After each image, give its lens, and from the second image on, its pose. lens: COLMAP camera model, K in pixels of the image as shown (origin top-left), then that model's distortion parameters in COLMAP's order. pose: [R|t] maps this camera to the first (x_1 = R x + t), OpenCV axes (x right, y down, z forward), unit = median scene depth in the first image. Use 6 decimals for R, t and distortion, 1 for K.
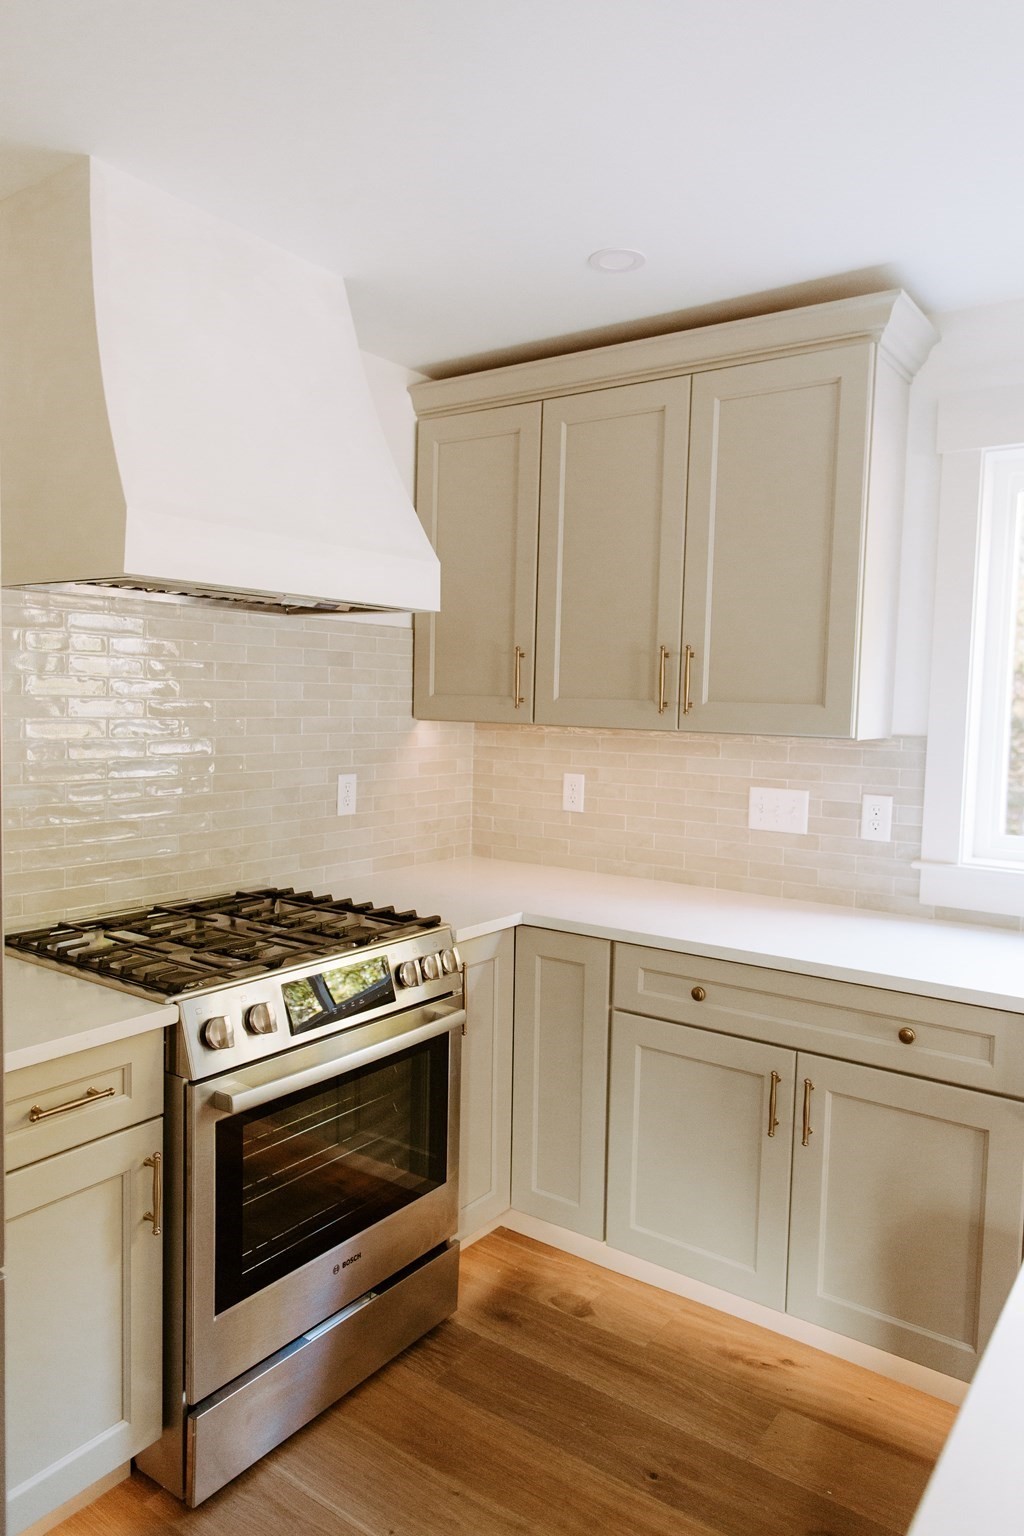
lens RADIAL K [[1040.1, 0, 506.8], [0, 1040.1, 763.4], [0, 0, 1]] dist [0.003963, 0.003761]
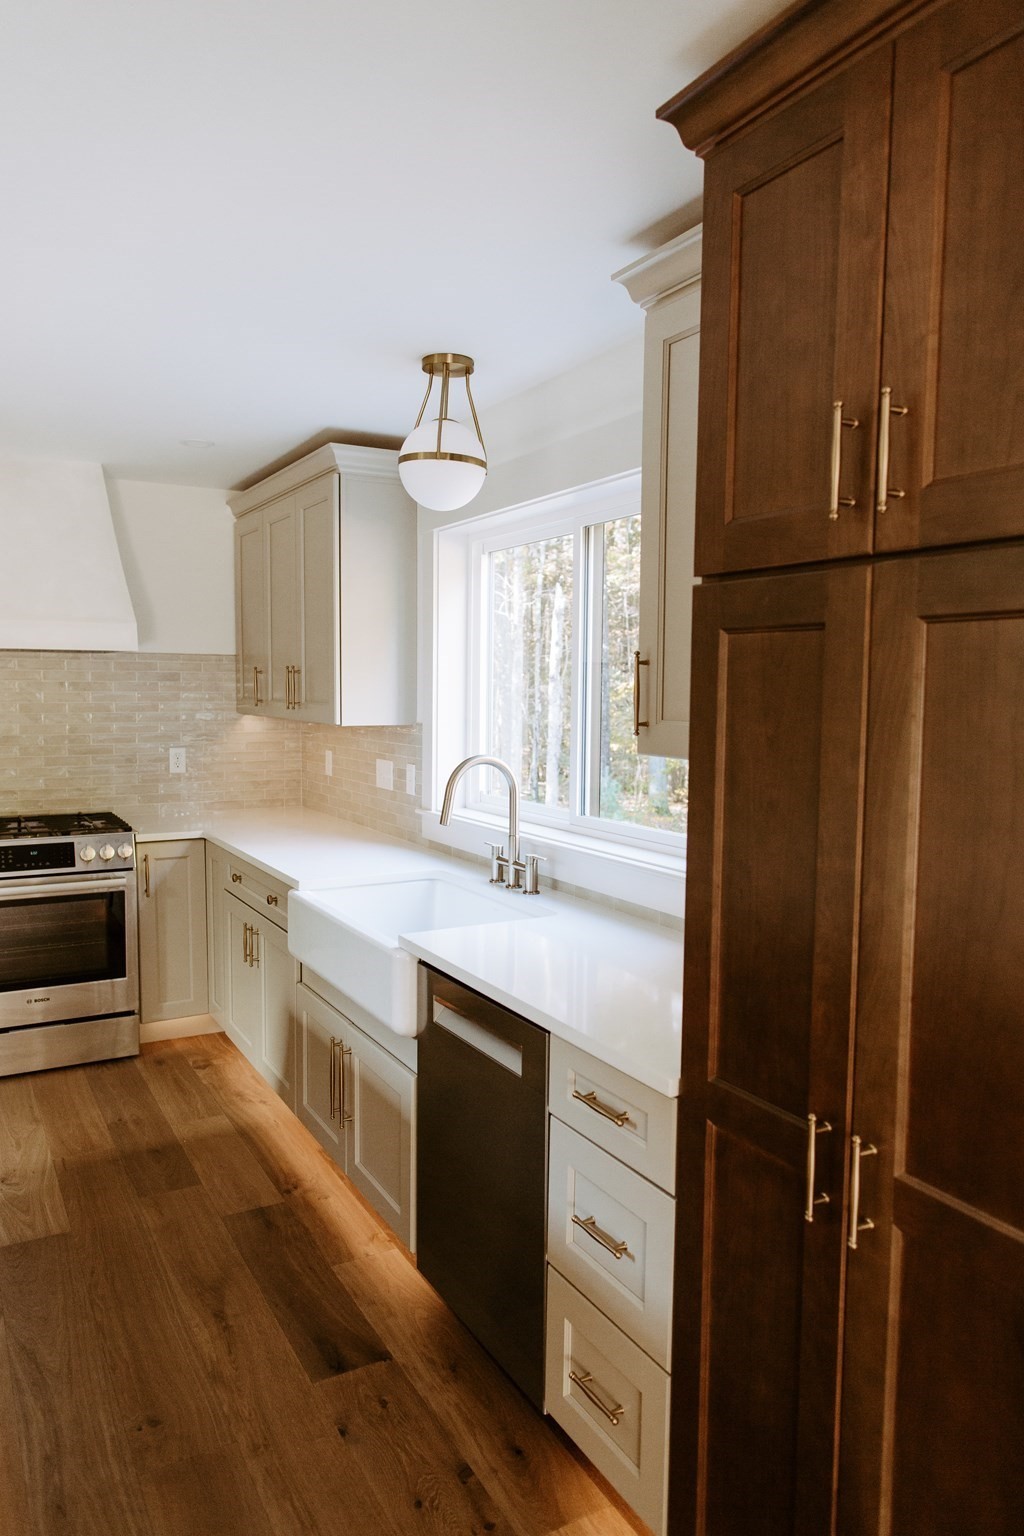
lens RADIAL K [[1040.1, 0, 512.7], [0, 1040.1, 766.2], [0, 0, 1]] dist [0.003963, 0.003761]
pose [[0.906832, 0.016302, -0.421176, 1.133947], [-0.014103, 0.999866, 0.008337, 0.020981], [0.421256, -0.001621, 0.906941, -0.281888]]
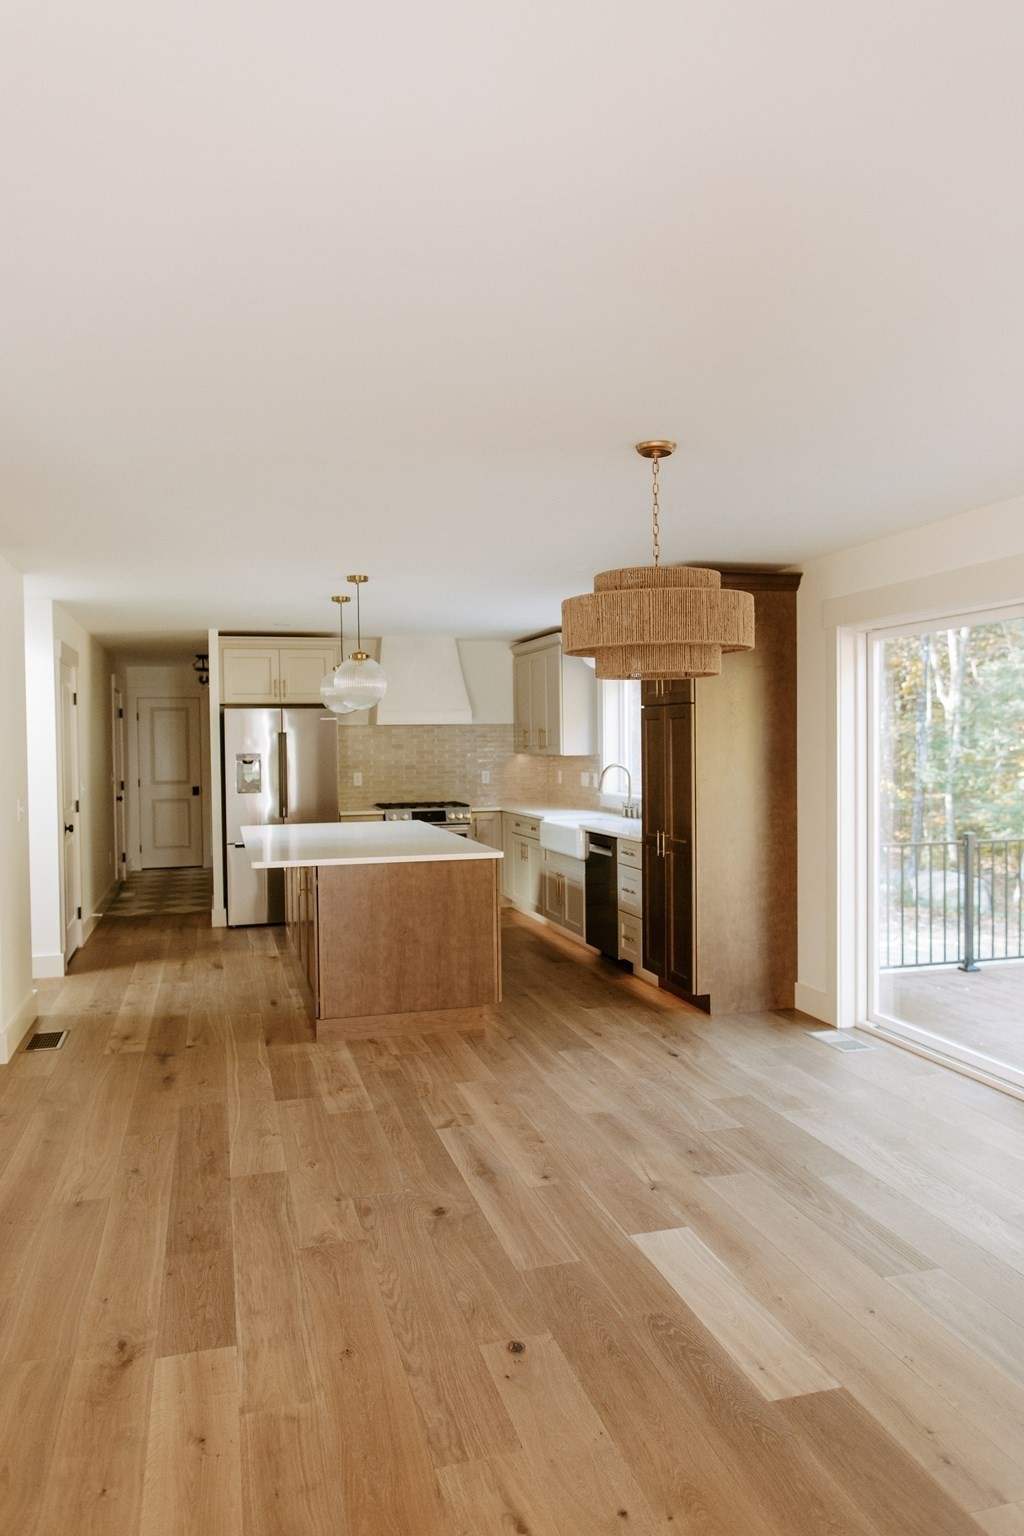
lens RADIAL K [[1040.1, 0, 518.9], [0, 1040.1, 769.9], [0, 0, 1]] dist [0.003963, 0.003761]
pose [[0.786141, -0.017579, -0.617797, 2.197339], [-0.008813, 0.999175, -0.039645, 0.154281], [0.617984, 0.036611, 0.785337, -1.694515]]
